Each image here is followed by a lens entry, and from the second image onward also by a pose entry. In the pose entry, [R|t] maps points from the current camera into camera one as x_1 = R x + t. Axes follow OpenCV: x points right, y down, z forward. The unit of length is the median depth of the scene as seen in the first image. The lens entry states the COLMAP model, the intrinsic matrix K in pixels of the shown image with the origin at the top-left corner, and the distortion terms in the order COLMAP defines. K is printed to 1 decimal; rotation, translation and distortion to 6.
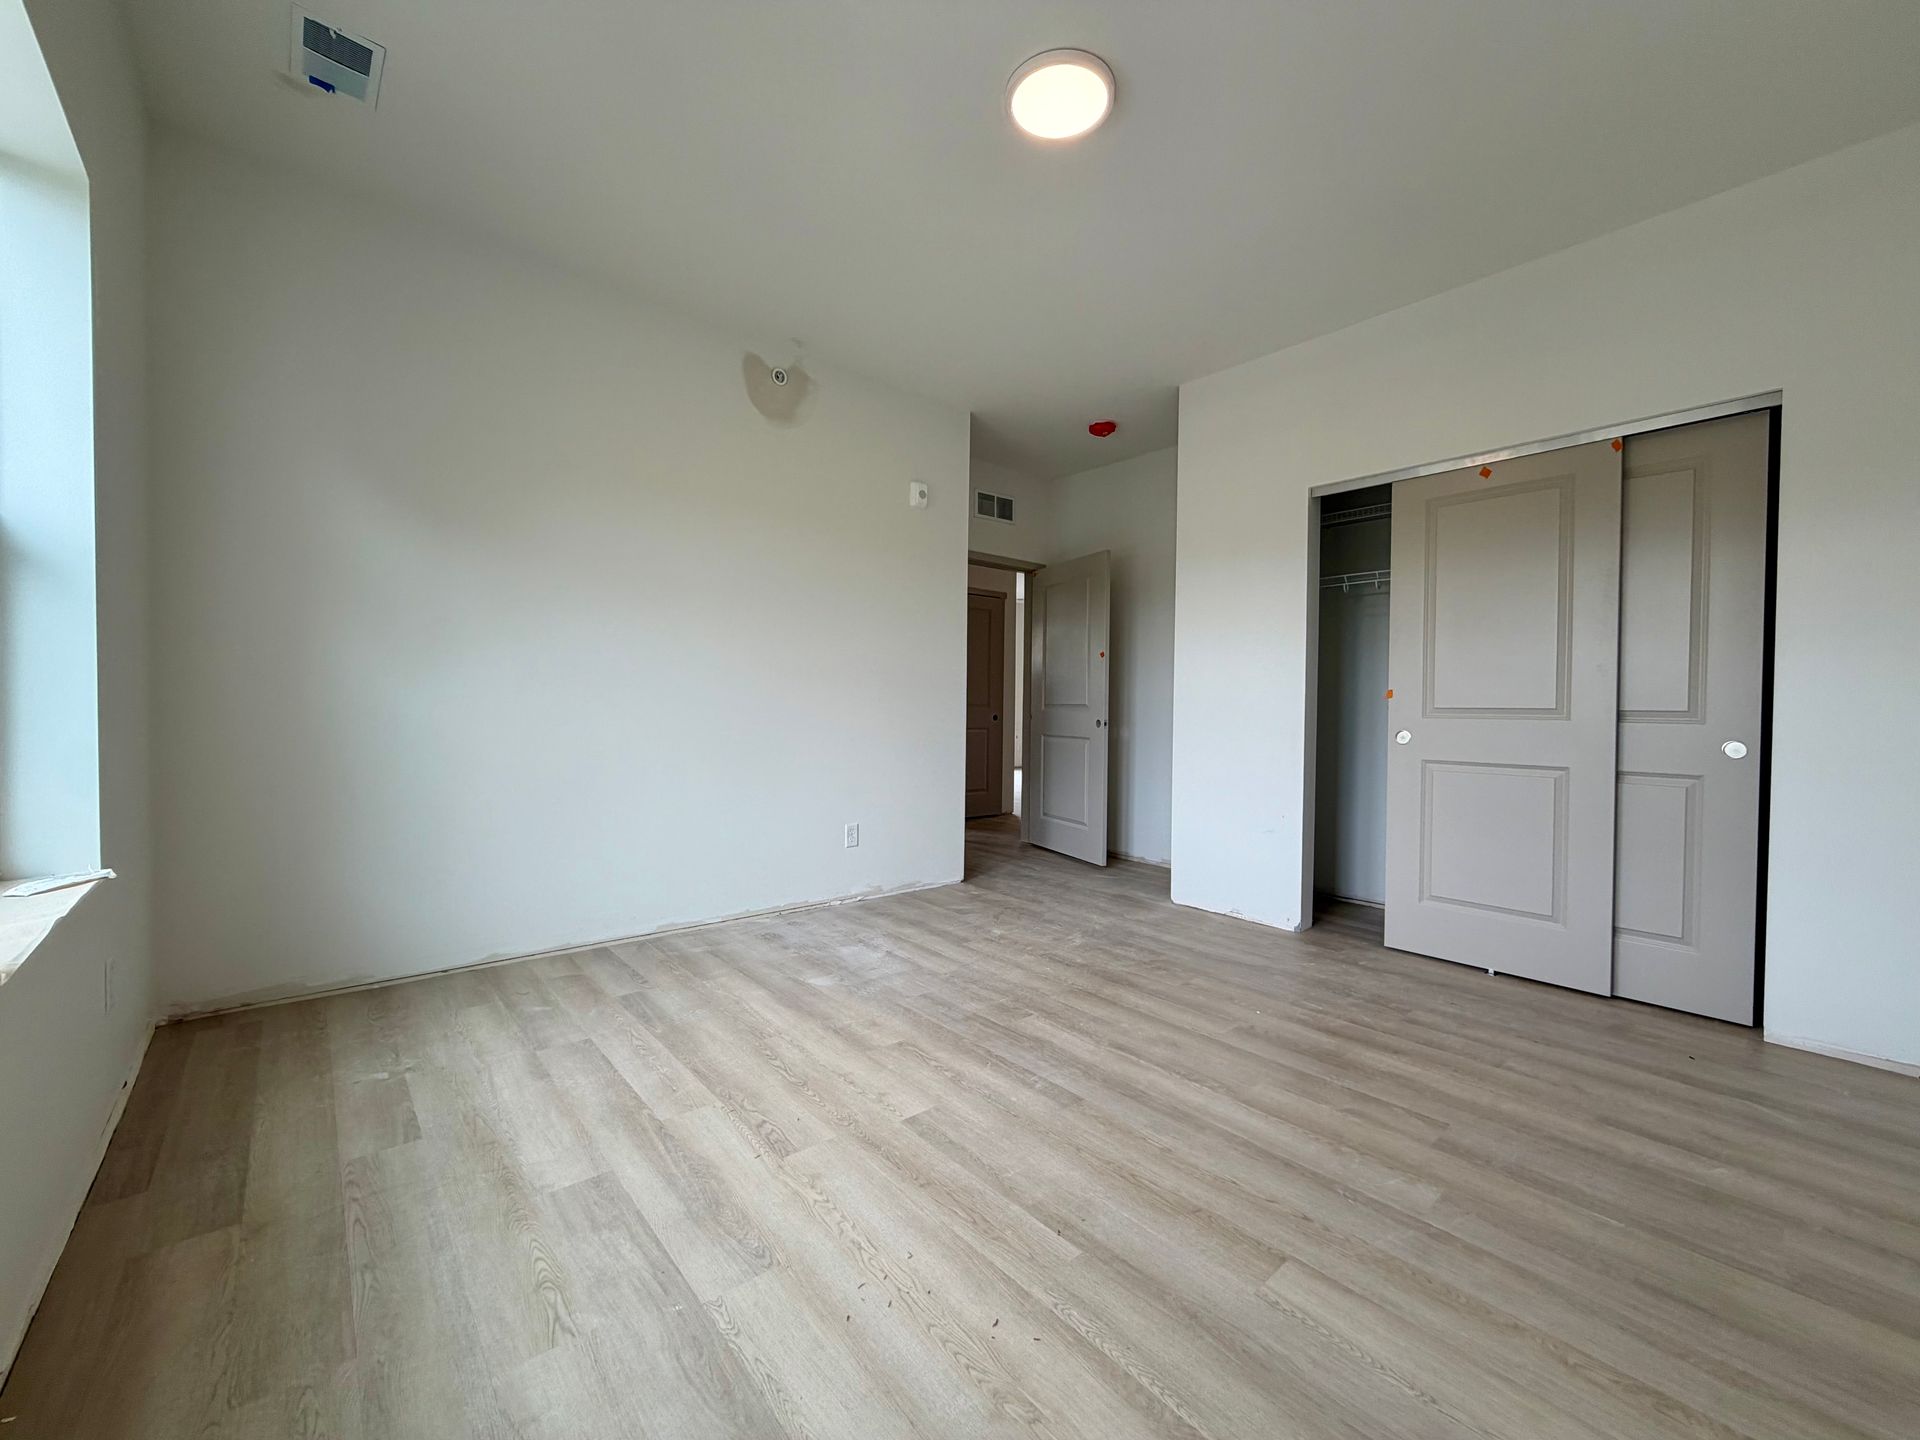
lens RADIAL K [[766.6, 0, 952.6], [0, 766.6, 718.3], [0, 0, 1]] dist [0.000216, -0.000125]
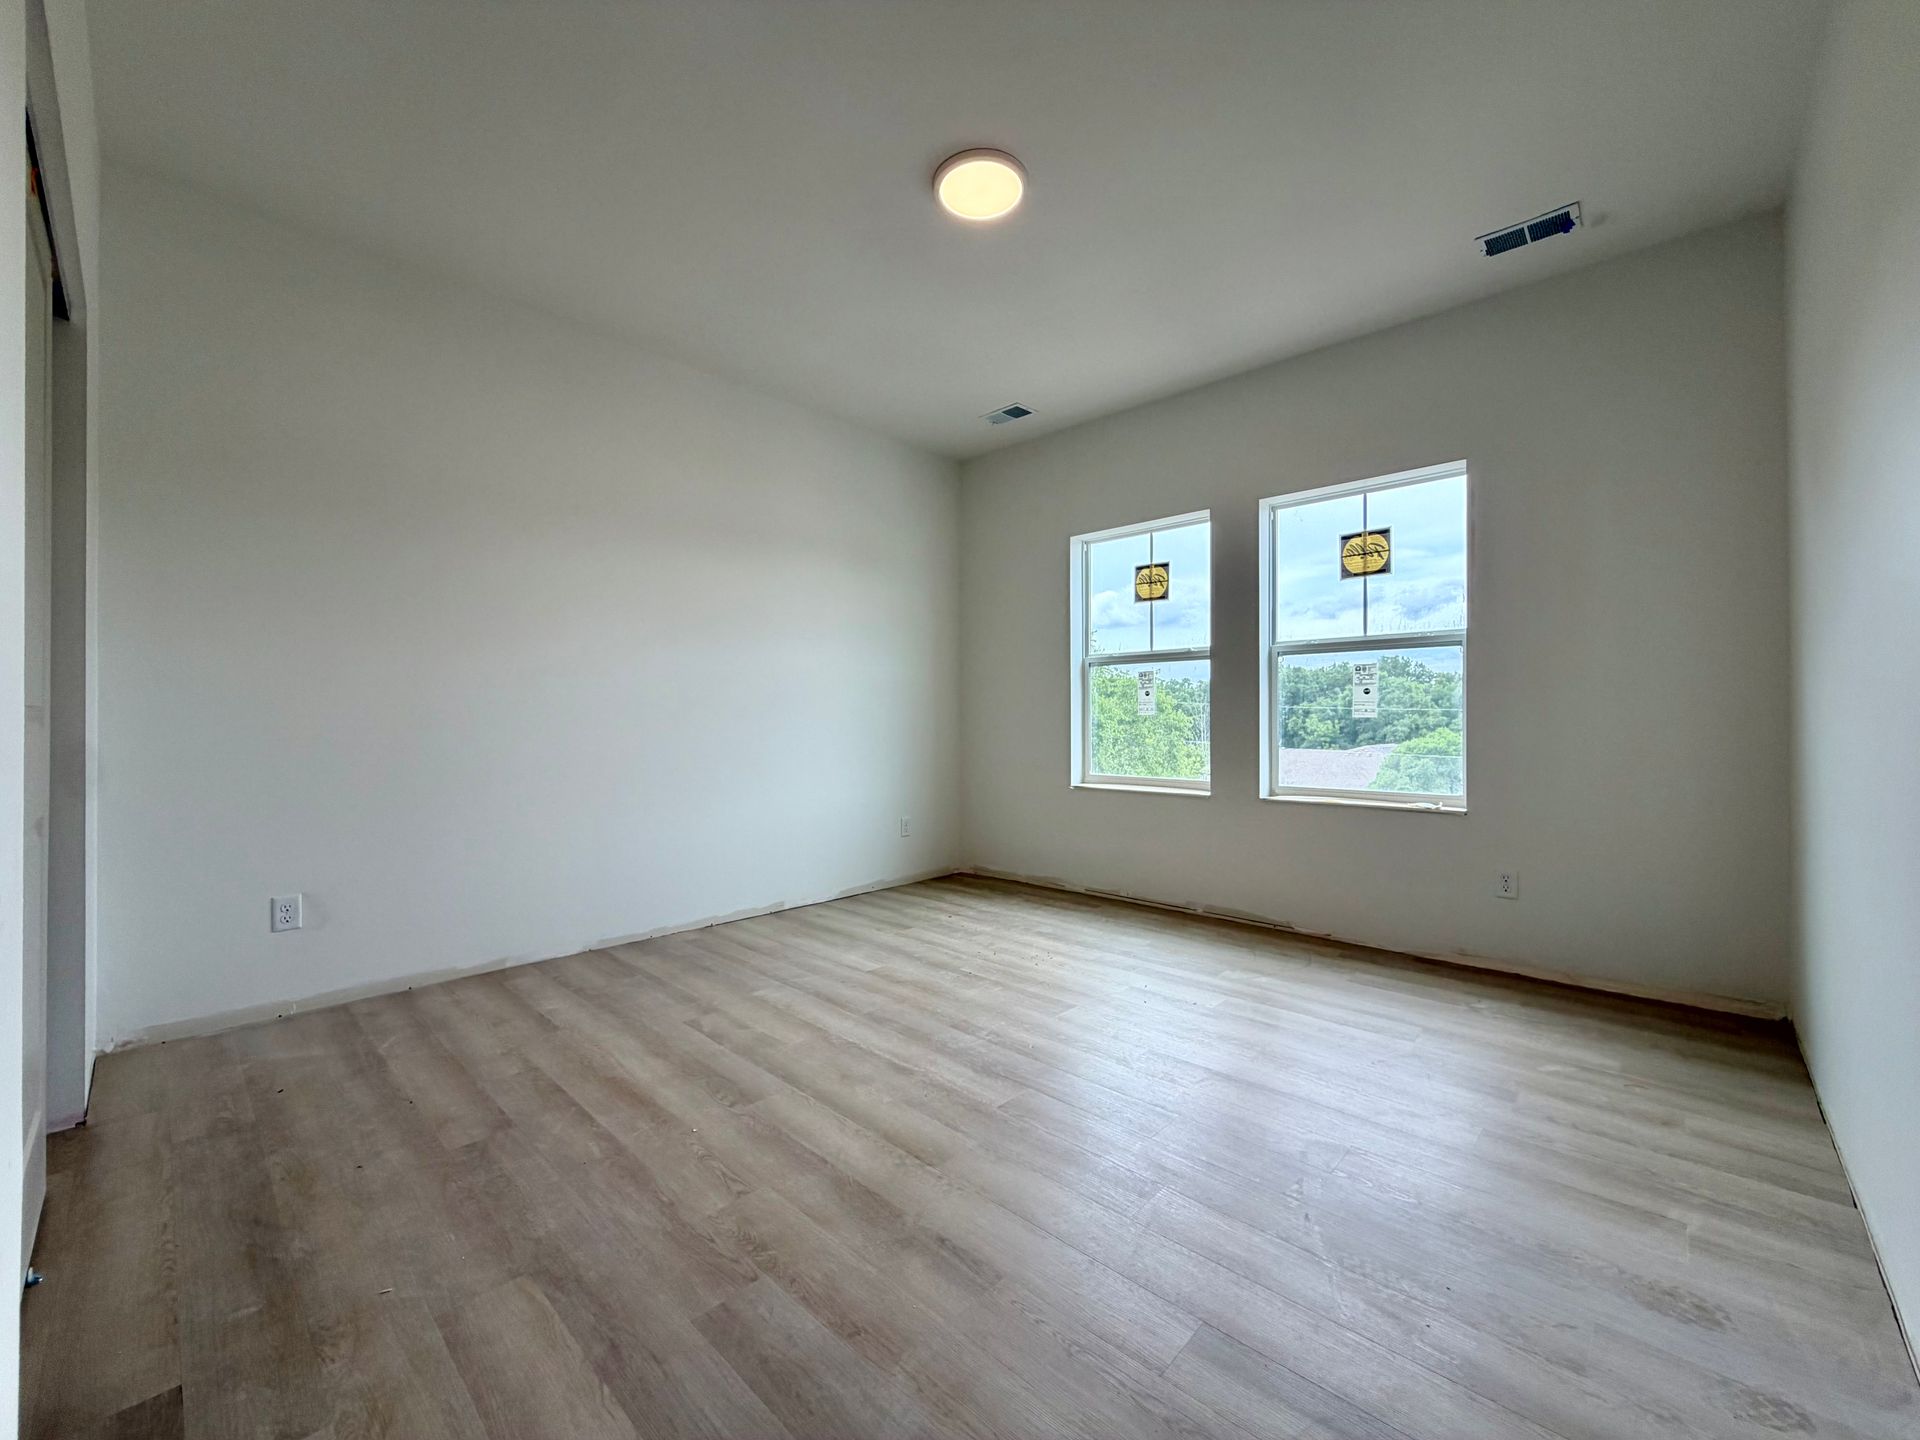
lens RADIAL K [[766.6, 0, 952.6], [0, 766.6, 718.3], [0, 0, 1]] dist [0.000216, -0.000125]
pose [[-0.994696, -0.015198, -0.101732, 0.284406], [-0.016794, 0.999749, 0.014852, -0.031064], [0.101481, 0.016481, -0.994701, 2.126252]]
